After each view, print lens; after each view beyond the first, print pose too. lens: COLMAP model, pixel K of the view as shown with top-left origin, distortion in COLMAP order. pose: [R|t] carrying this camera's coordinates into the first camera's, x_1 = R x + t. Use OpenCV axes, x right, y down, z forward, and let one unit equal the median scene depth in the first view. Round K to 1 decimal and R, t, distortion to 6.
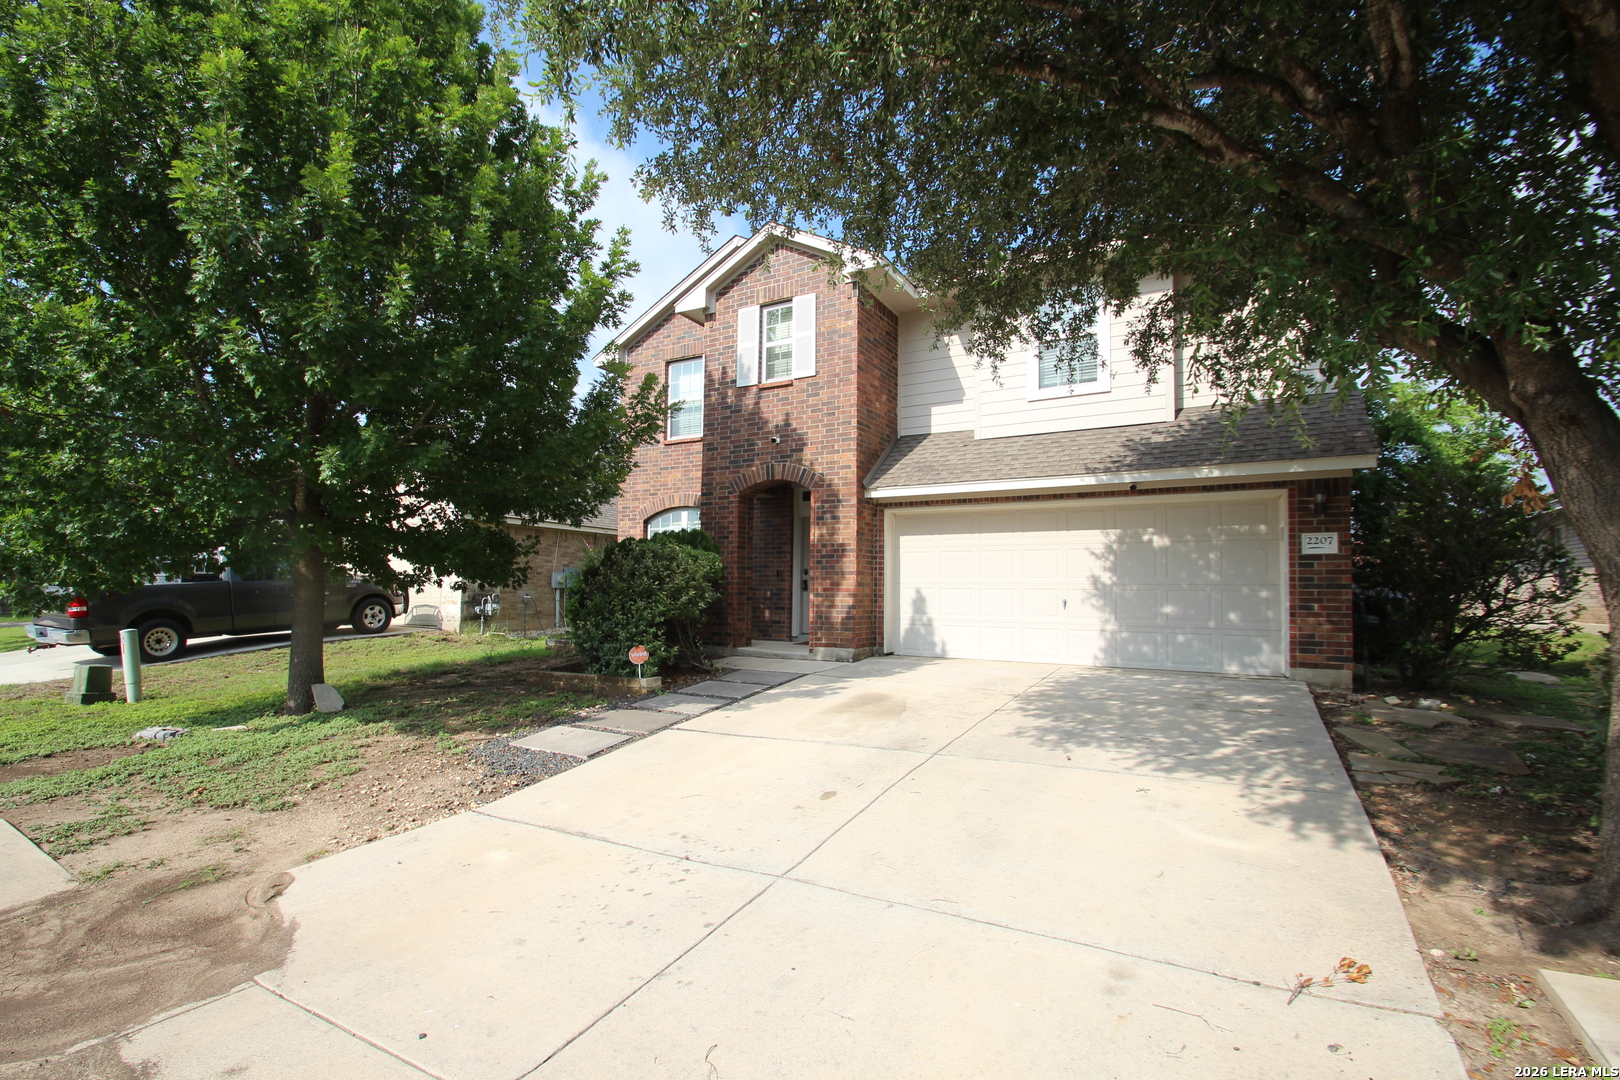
lens RADIAL K [[748.6, 0, 790.6], [0, 748.6, 560.0], [0, 0, 1]] dist [0.007413, -0.012305]
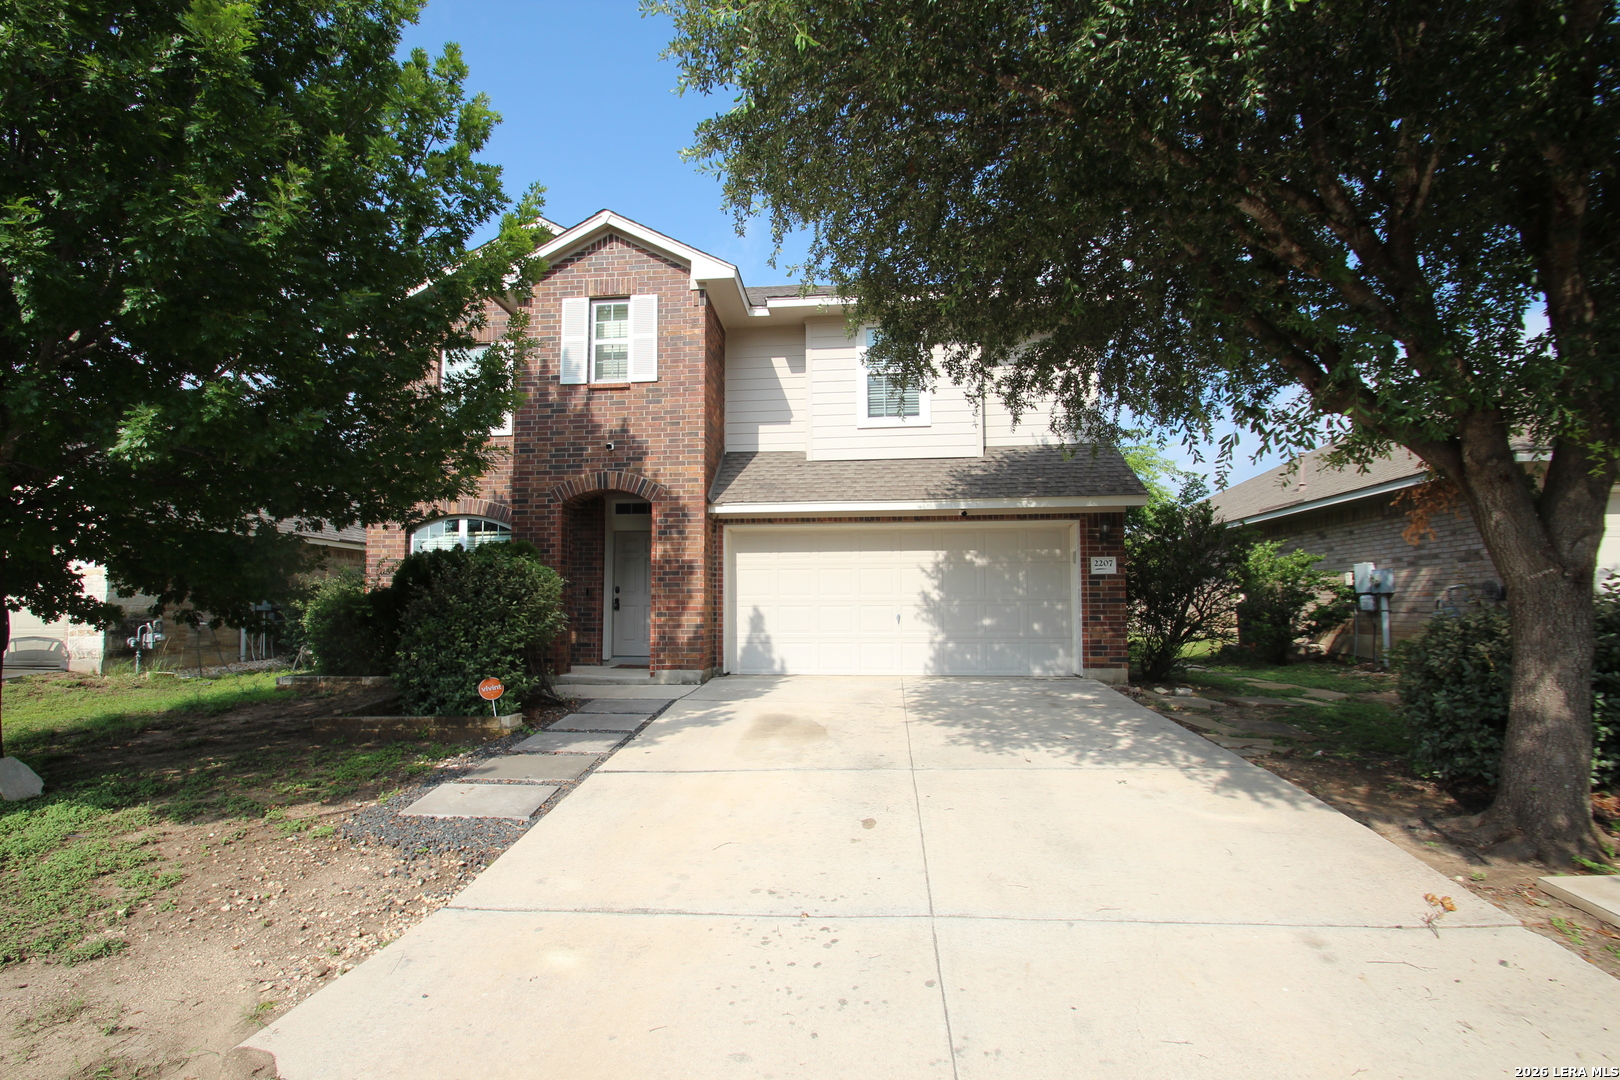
lens RADIAL K [[748.6, 0, 790.6], [0, 748.6, 560.0], [0, 0, 1]] dist [0.007413, -0.012305]
pose [[0.909433, 0.014109, 0.415611, -0.211014], [-0.004094, 0.999680, -0.024978, 0.001463], [-0.415830, 0.021014, 0.909199, 0.080524]]
